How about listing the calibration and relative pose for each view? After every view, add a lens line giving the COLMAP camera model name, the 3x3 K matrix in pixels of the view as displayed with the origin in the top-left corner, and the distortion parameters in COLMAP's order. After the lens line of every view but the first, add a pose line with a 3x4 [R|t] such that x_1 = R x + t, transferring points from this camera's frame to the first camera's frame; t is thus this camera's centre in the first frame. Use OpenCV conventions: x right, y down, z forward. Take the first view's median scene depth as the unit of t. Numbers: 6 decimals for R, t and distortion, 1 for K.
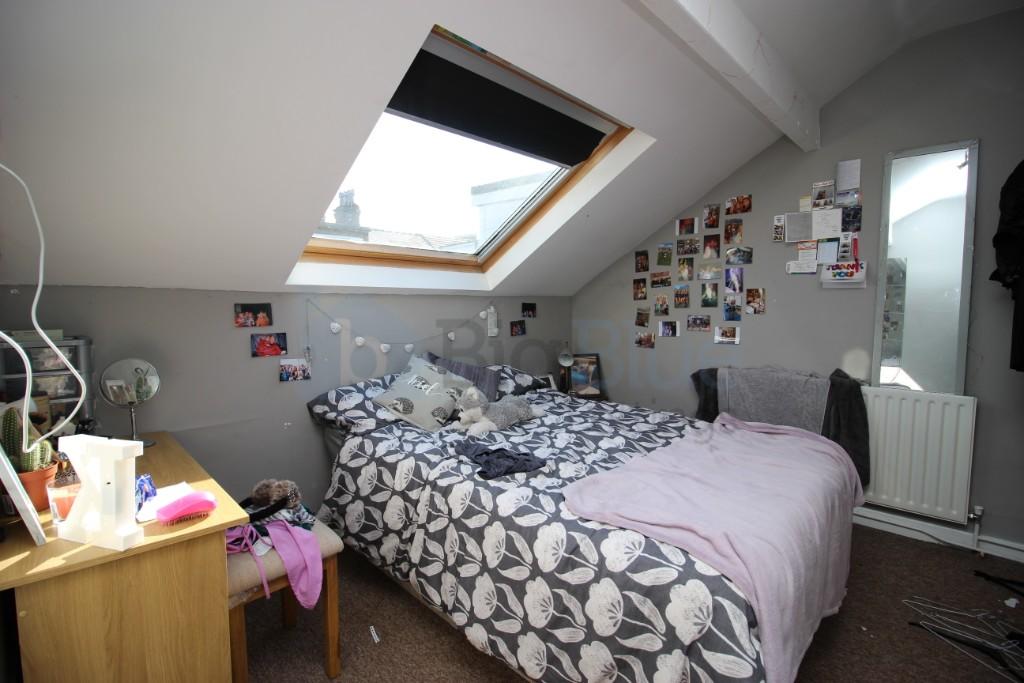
lens RADIAL K [[472.4, 0, 513.6], [0, 472.4, 341.6], [0, 0, 1]] dist [-0.001774, -0.000071]
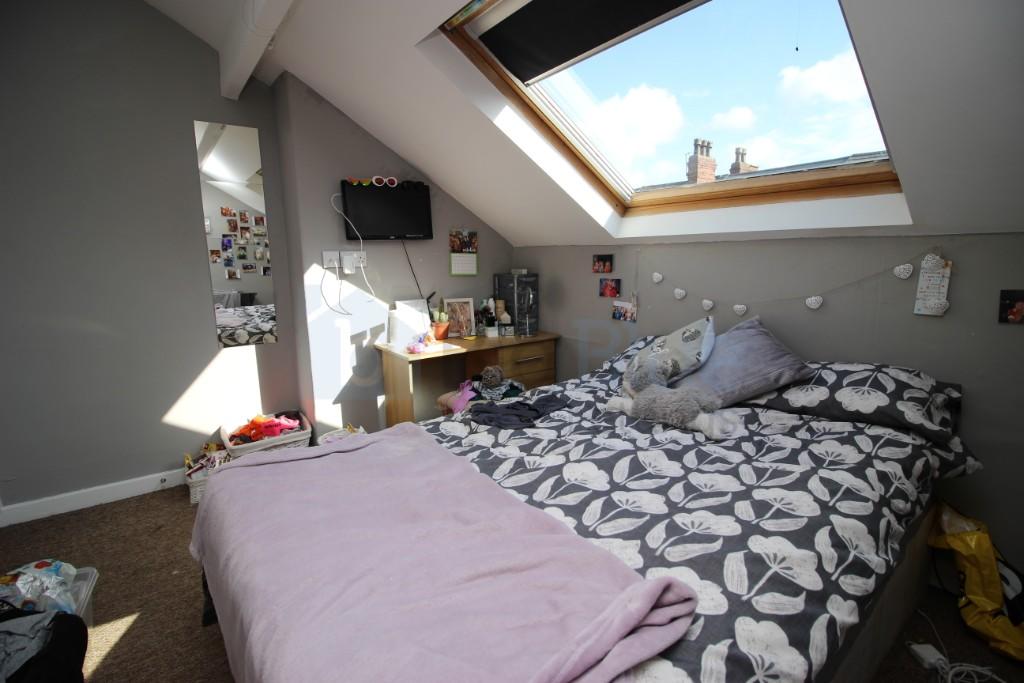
lens RADIAL K [[472.4, 0, 513.9], [0, 472.4, 340.4], [0, 0, 1]] dist [-0.001774, -0.000071]
pose [[-0.141618, 0.173587, -0.974583, 0.751934], [-0.064446, 0.980800, 0.184059, -0.070464], [0.987821, 0.088874, -0.127712, 0.913067]]
